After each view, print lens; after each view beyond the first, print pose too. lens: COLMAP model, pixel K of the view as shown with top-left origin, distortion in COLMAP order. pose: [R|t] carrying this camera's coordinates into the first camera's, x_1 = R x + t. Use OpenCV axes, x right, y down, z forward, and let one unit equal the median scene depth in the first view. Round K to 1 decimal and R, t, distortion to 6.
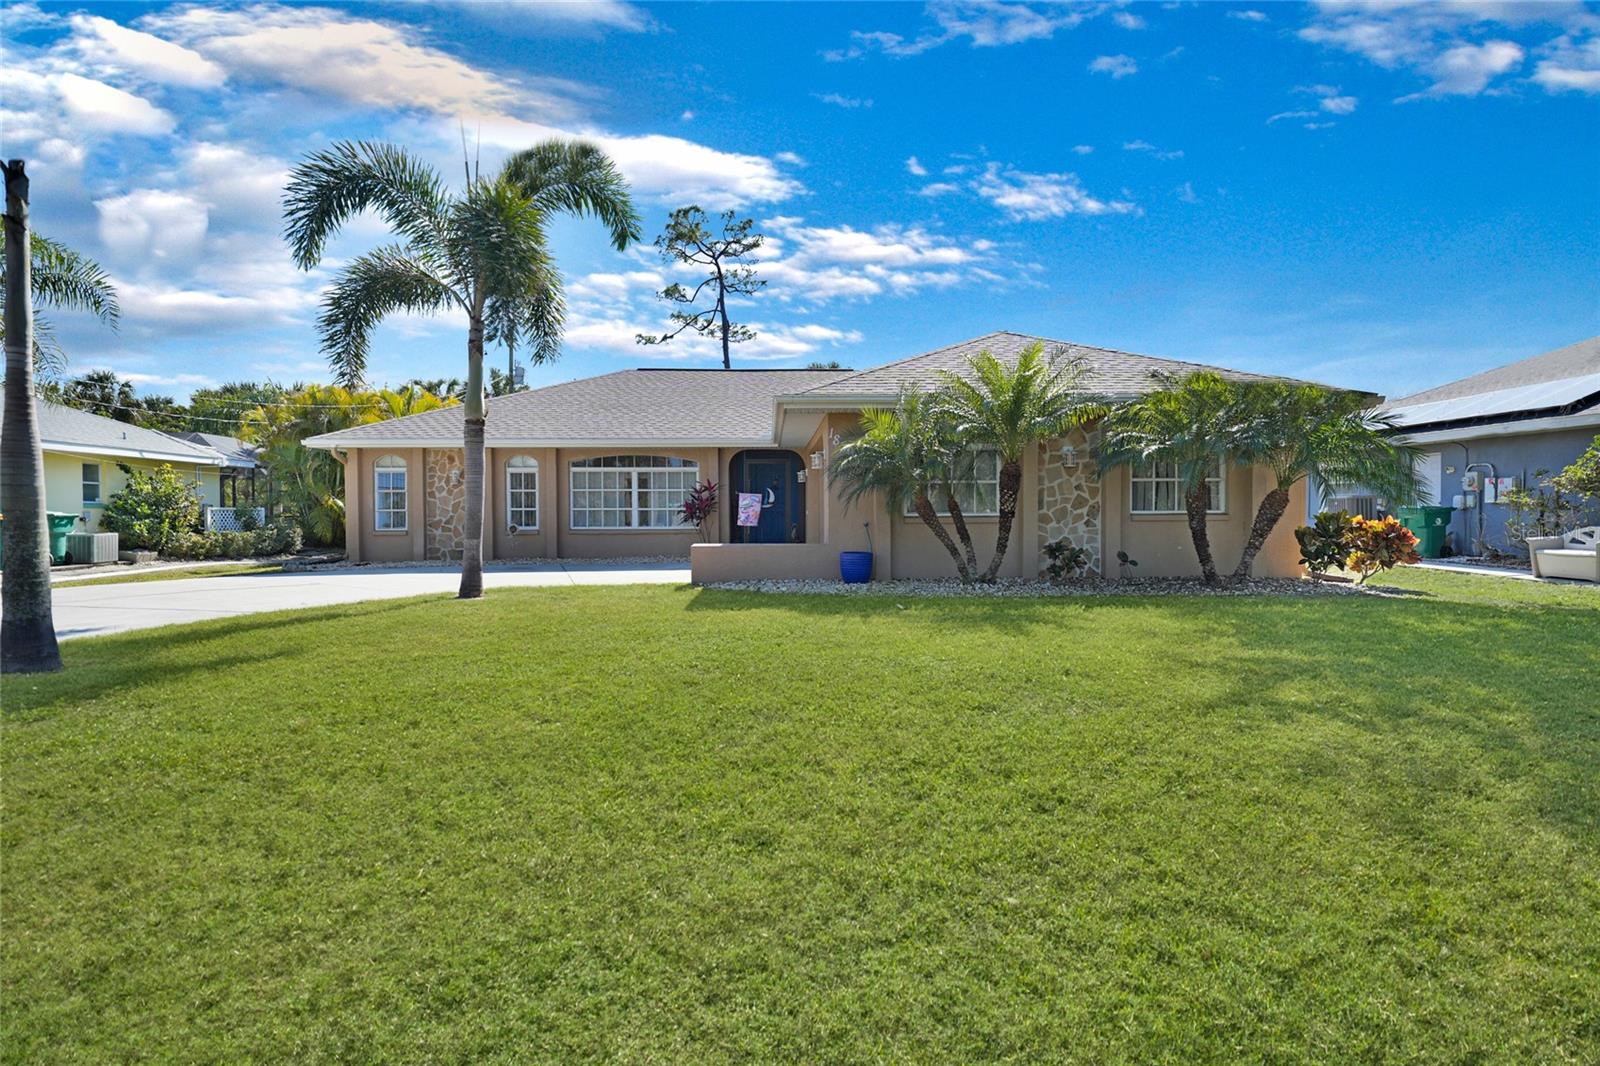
lens RADIAL K [[889.2, 0, 803.5], [0, 889.2, 511.0], [0, 0, 1]] dist [0.035291, 0.000799]
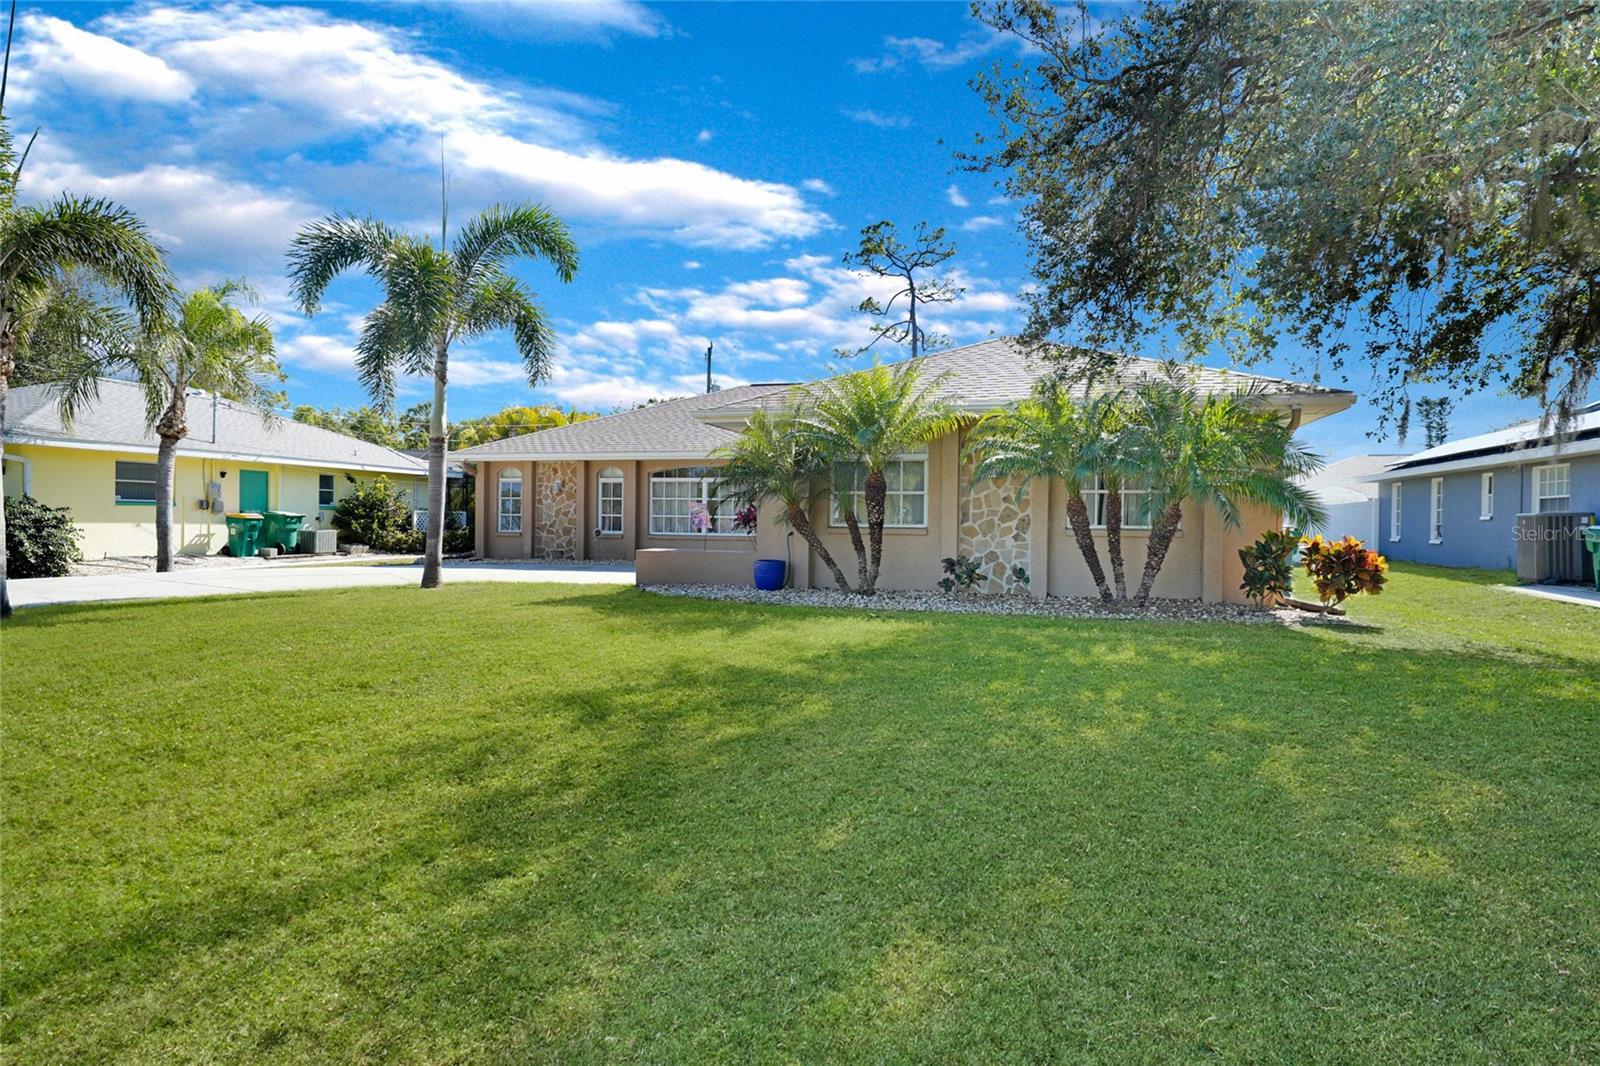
lens RADIAL K [[886.3, 0, 800.0], [0, 886.3, 533.0], [0, 0, 1]] dist [0.030028, 0.000001]
pose [[0.949481, 0.019585, -0.313213, 0.260038], [-0.015160, 0.999748, 0.016557, -0.001923], [0.313458, -0.010973, 0.949539, 0.021853]]
